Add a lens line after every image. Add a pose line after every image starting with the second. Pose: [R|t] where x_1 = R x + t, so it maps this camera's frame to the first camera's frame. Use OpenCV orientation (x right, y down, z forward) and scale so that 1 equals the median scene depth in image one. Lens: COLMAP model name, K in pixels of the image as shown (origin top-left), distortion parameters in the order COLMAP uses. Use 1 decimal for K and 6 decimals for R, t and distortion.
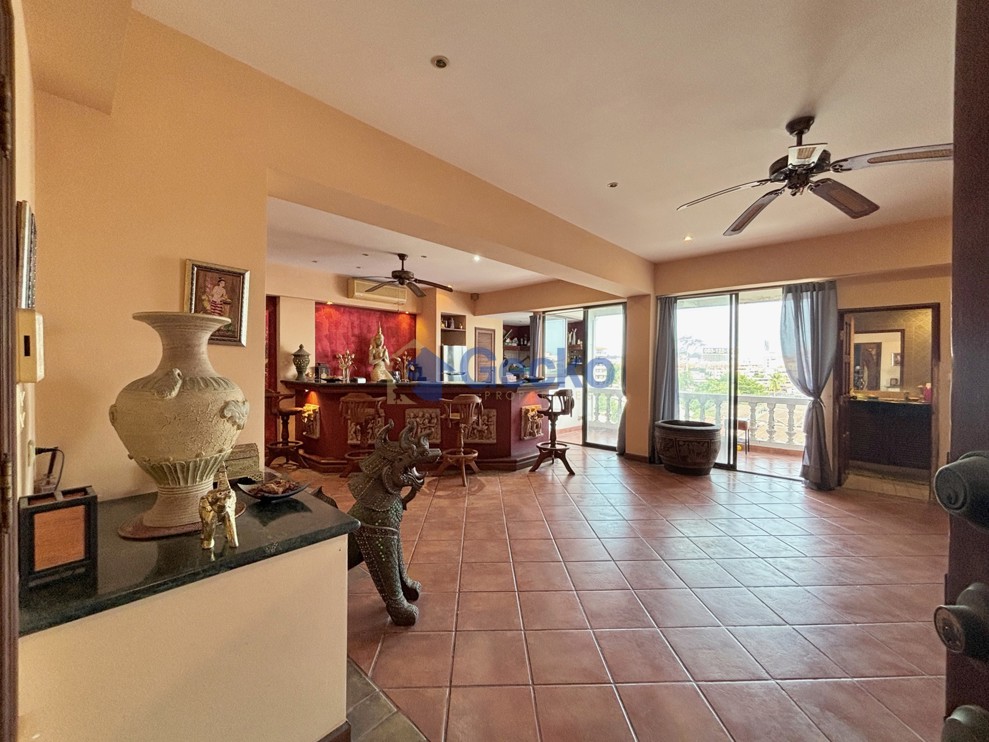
lens RADIAL K [[399.1, 0, 495.7], [0, 399.1, 370.4], [0, 0, 1]] dist [0.007239, -0.000892]
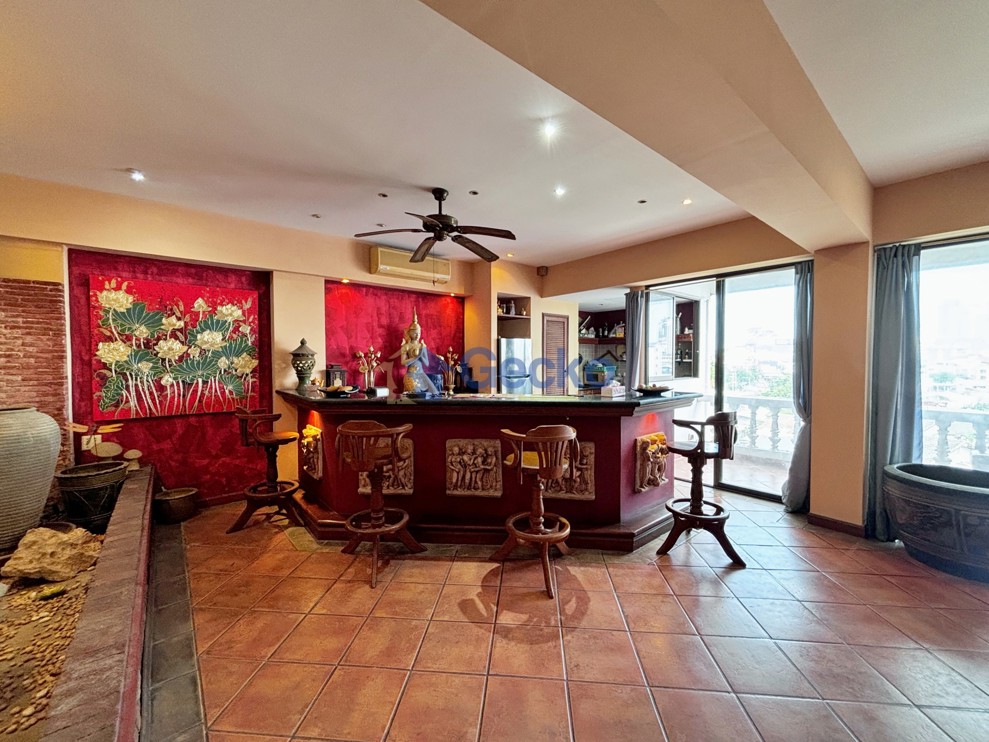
lens RADIAL K [[399.1, 0, 495.9], [0, 399.1, 367.8], [0, 0, 1]] dist [0.007239, -0.000892]
pose [[0.992017, -0.005574, -0.125978, -0.062815], [0.006543, 0.999952, 0.007280, -0.017751], [0.125931, -0.008046, 0.992006, 0.351627]]
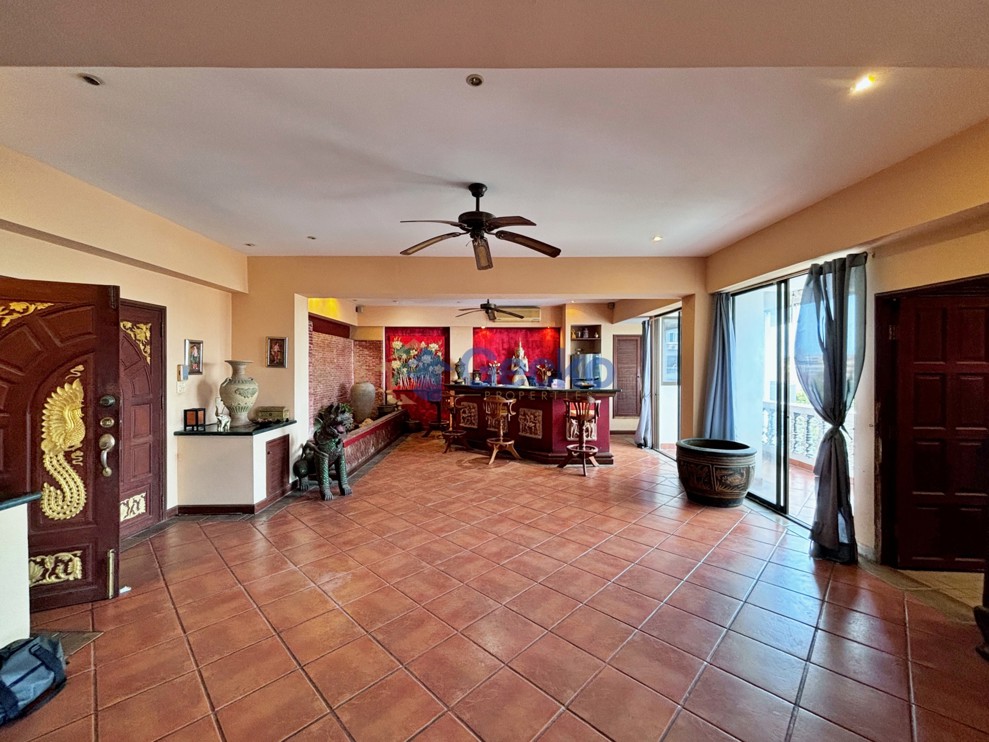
lens RADIAL K [[399.1, 0, 495.1], [0, 399.1, 368.6], [0, 0, 1]] dist [0.007239, -0.000892]
pose [[0.693291, -0.000710, -0.720657, 0.683617], [-0.006060, 0.999958, -0.006815, -0.015868], [0.720632, 0.009092, 0.693258, 0.069621]]
